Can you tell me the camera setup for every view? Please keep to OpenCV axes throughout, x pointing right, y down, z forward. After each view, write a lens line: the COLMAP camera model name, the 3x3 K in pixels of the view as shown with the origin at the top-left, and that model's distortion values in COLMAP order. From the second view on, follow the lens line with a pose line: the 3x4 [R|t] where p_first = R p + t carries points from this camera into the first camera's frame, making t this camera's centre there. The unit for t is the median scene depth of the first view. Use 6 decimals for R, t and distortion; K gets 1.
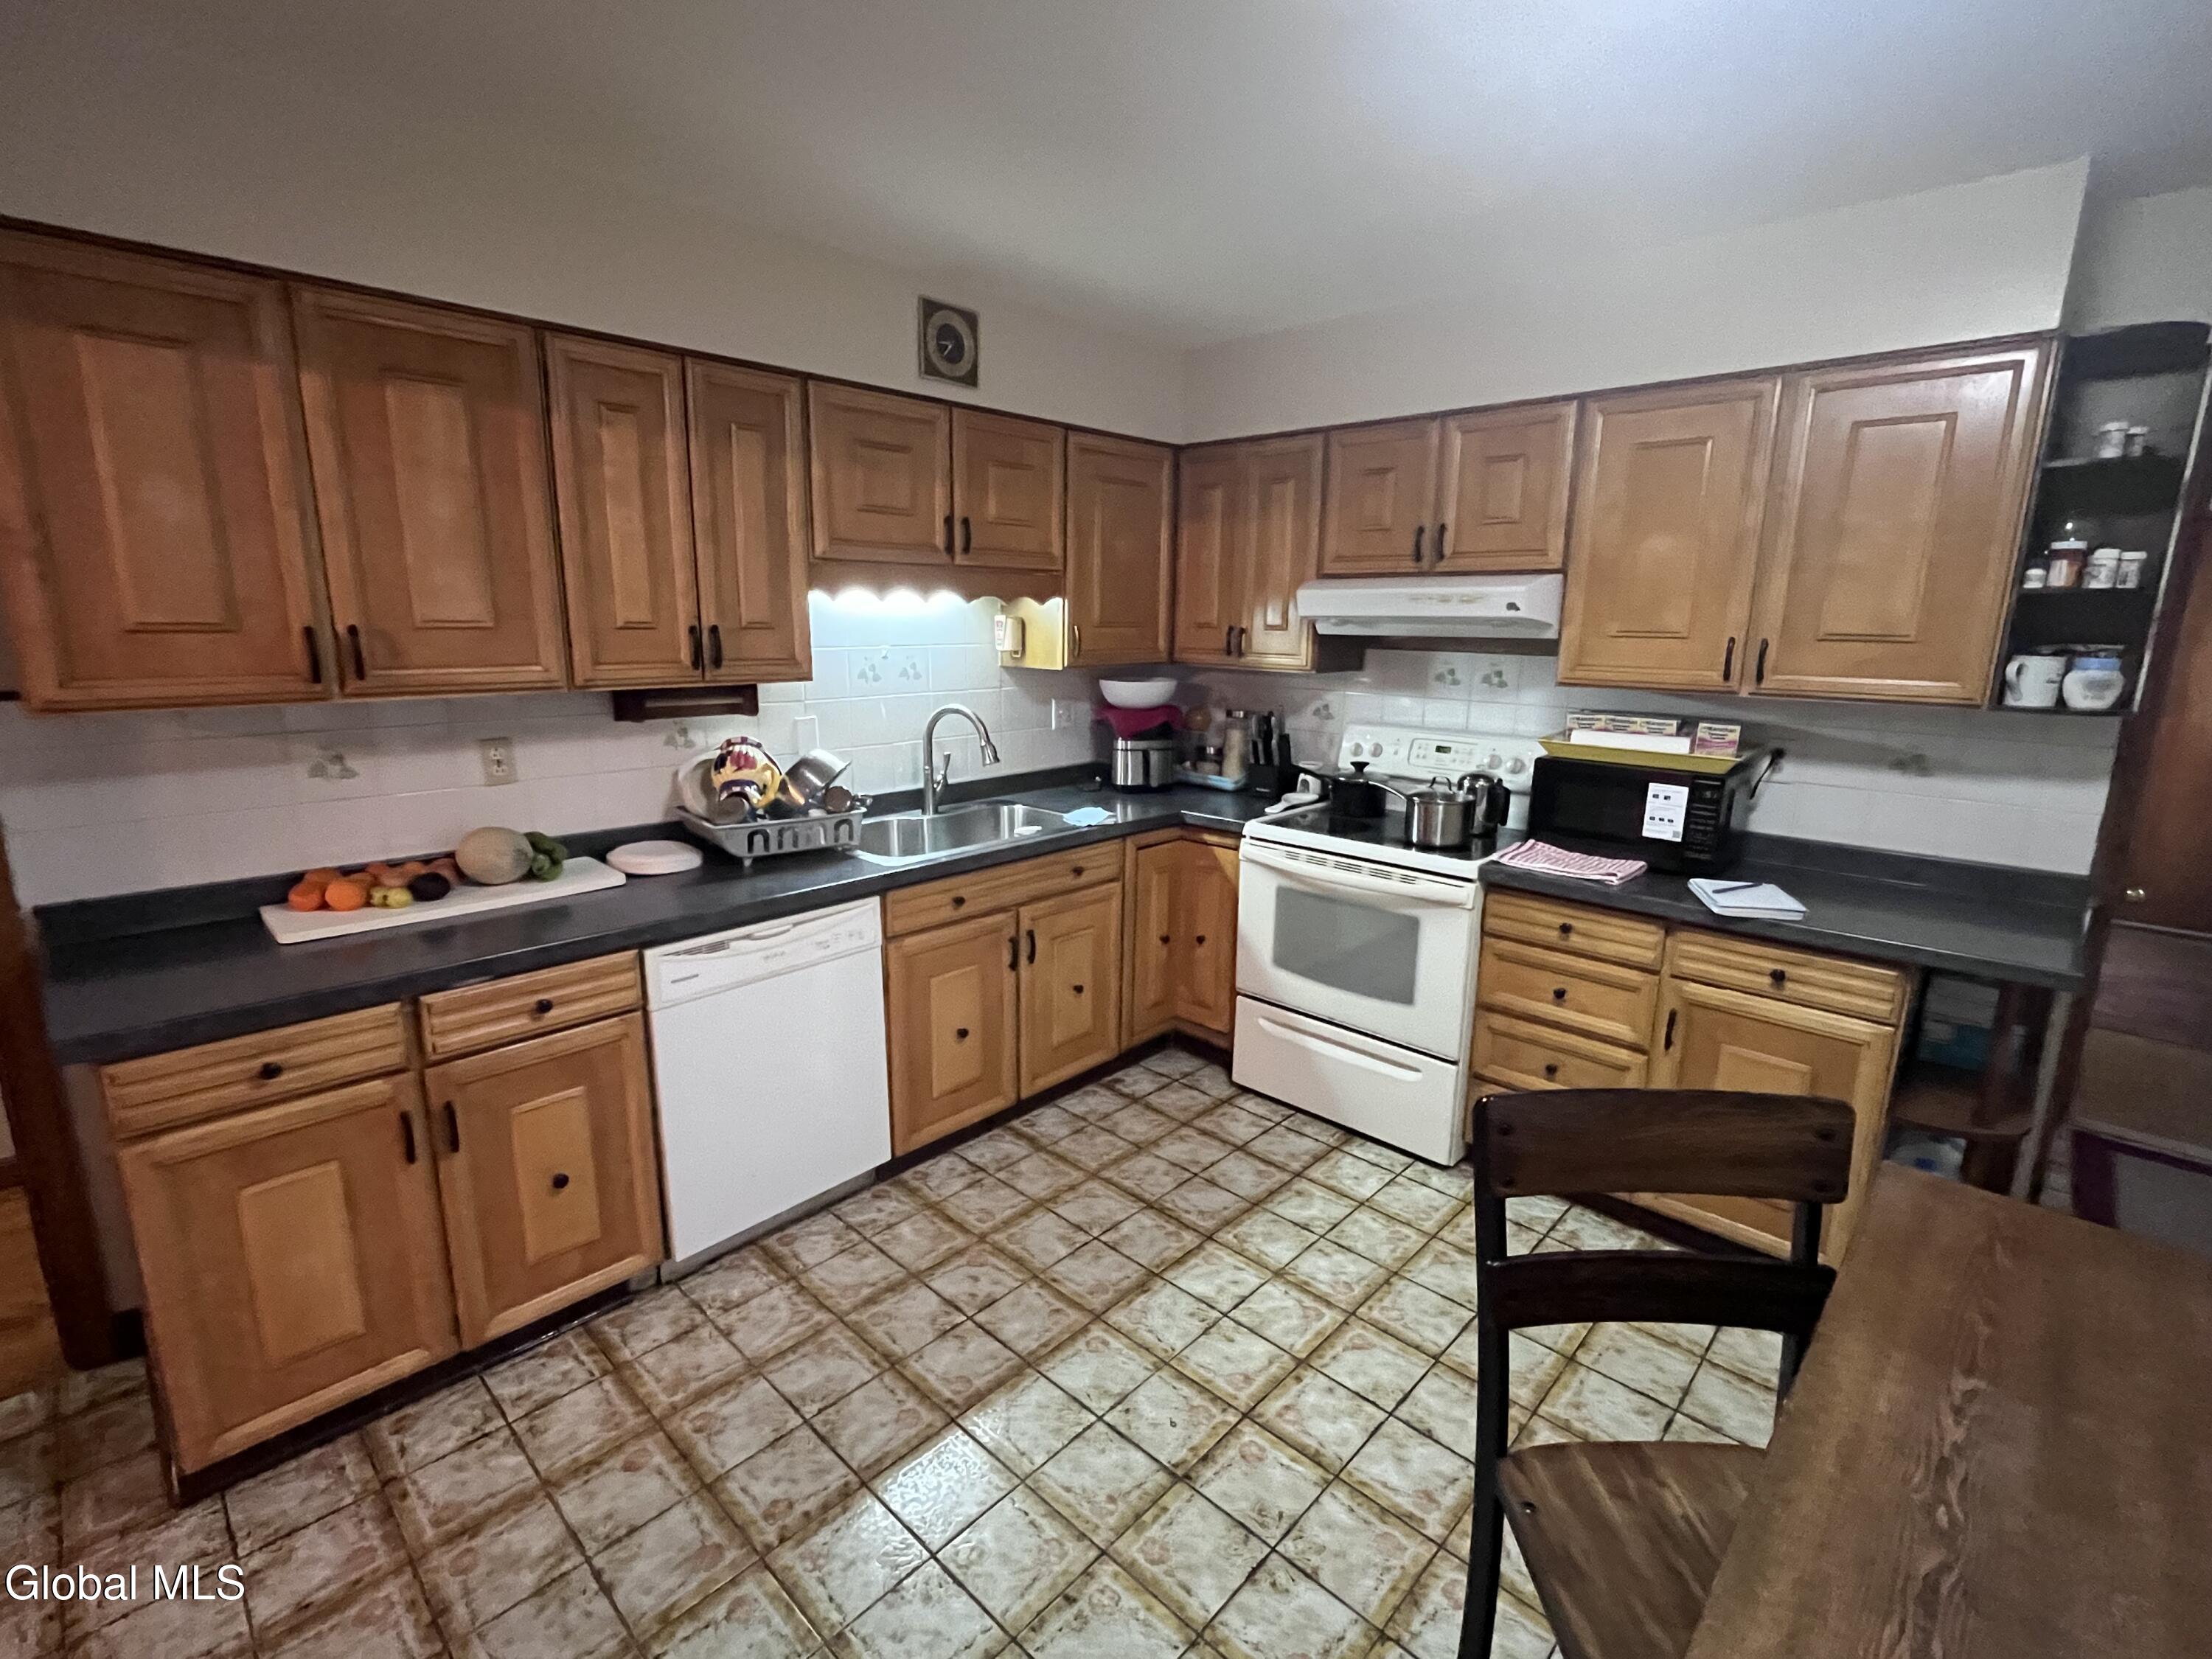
lens RADIAL K [[1001.3, 0, 1099.8], [0, 1001.3, 830.6], [0, 0, 1]] dist [0.001218, 0.000059]
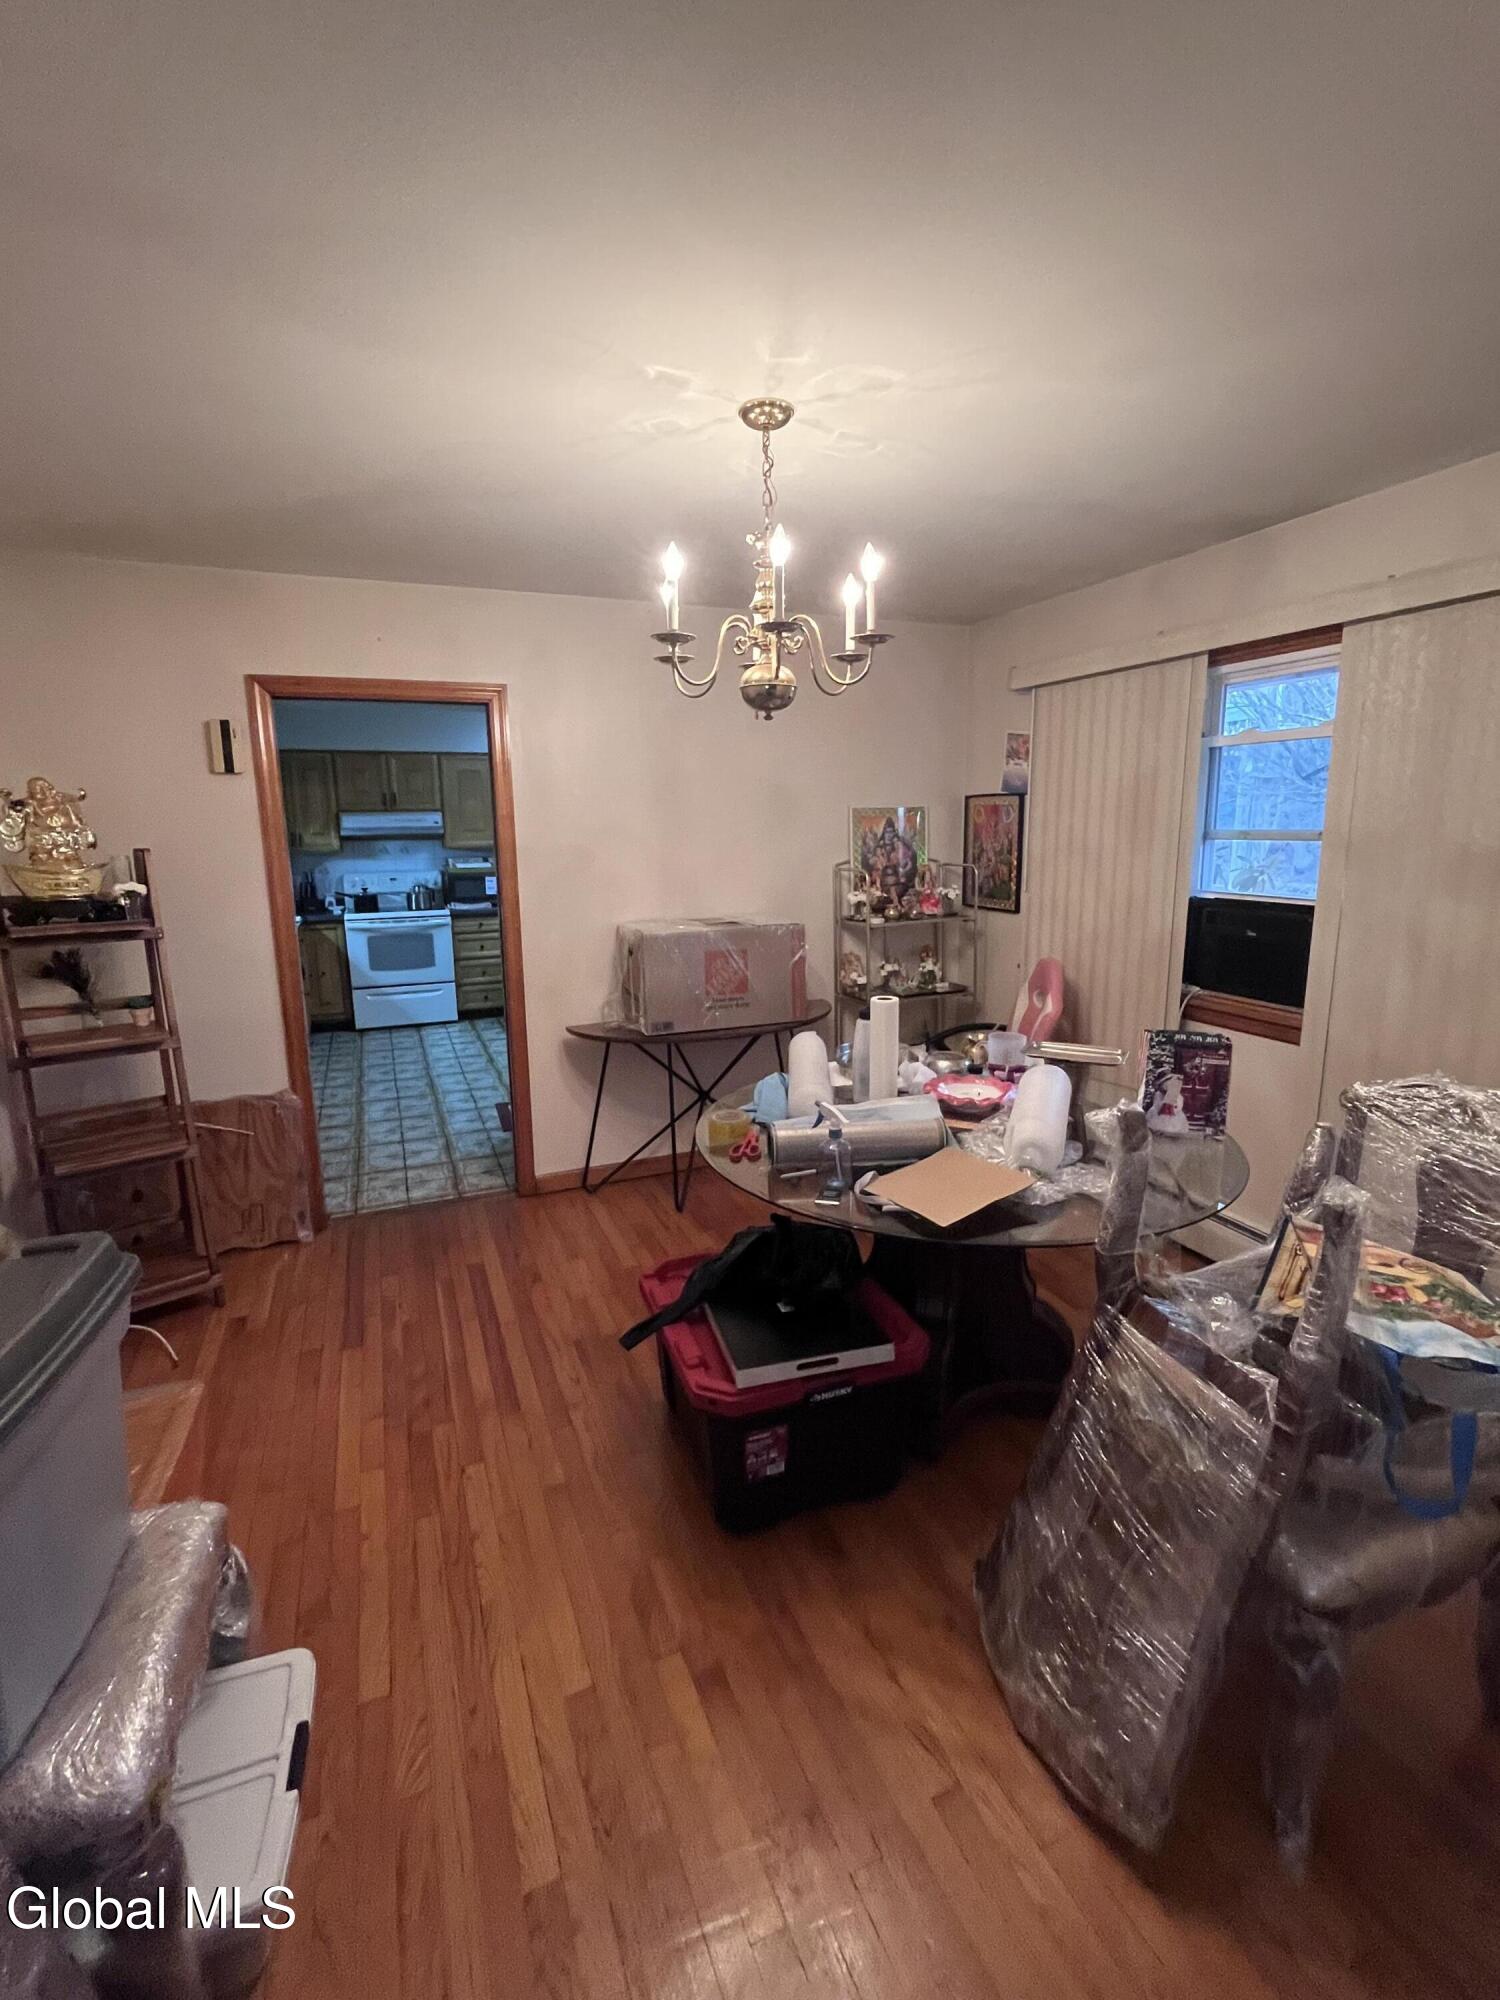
lens RADIAL K [[905.4, 0, 748.6], [0, 905.4, 1002.2], [0, 0, 1]] dist [0.001218, 0.000059]
pose [[0.410299, -0.197734, 0.890256, -1.481292], [0.211495, 0.970227, 0.118023, 0.148939], [-0.887088, 0.139860, 0.439903, -0.804398]]
